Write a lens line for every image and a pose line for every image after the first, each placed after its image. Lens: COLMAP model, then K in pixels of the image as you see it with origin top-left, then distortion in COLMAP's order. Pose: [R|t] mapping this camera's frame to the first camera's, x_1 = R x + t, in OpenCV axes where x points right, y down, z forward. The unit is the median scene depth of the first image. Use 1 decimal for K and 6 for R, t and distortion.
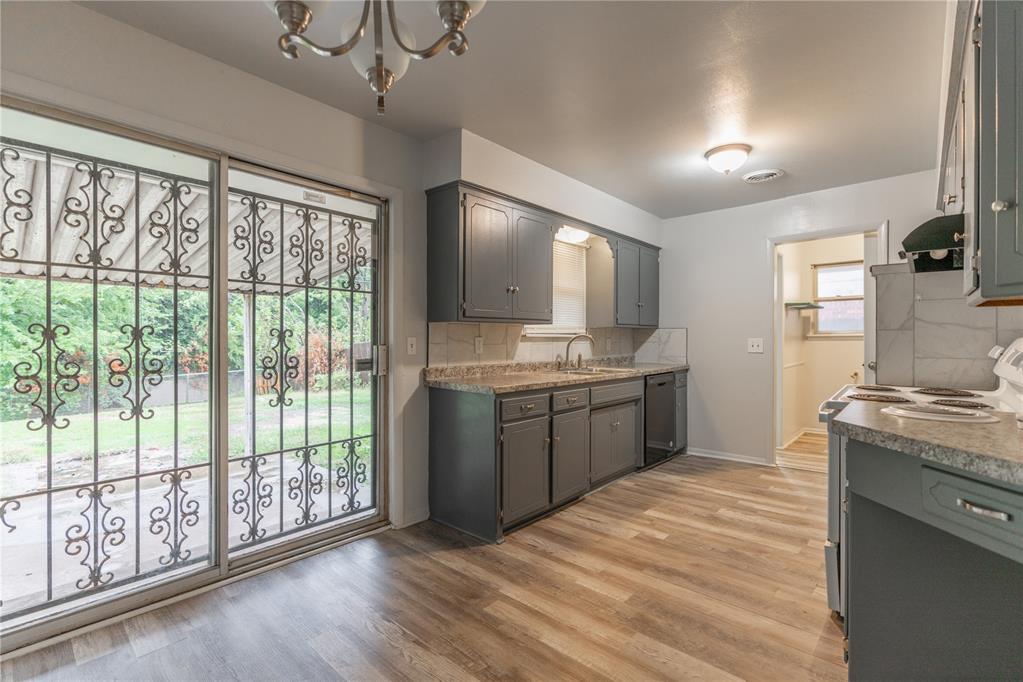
lens RADIAL K [[459.7, 0, 515.2], [0, 459.7, 347.2], [0, 0, 1]] dist [-0.009040, 0.002757]
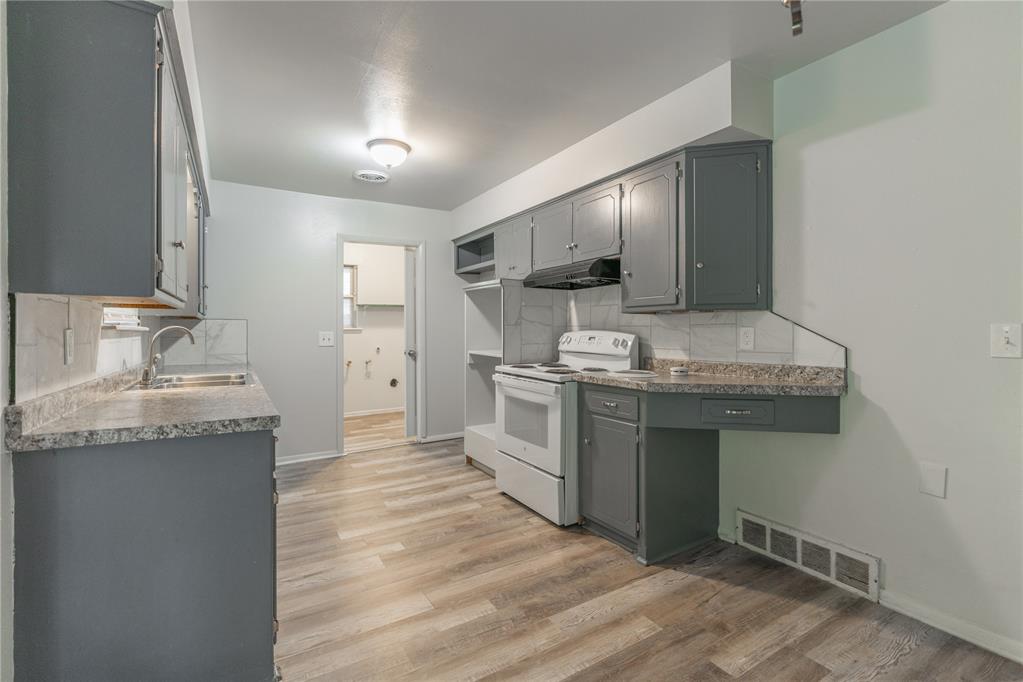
lens RADIAL K [[459.7, 0, 509.5], [0, 459.7, 344.7], [0, 0, 1]] dist [-0.009040, 0.002757]
pose [[0.300132, -0.027552, 0.953500, -0.424912], [0.021672, 0.999522, 0.022061, -0.007100], [-0.953652, 0.014043, 0.300585, 0.452497]]
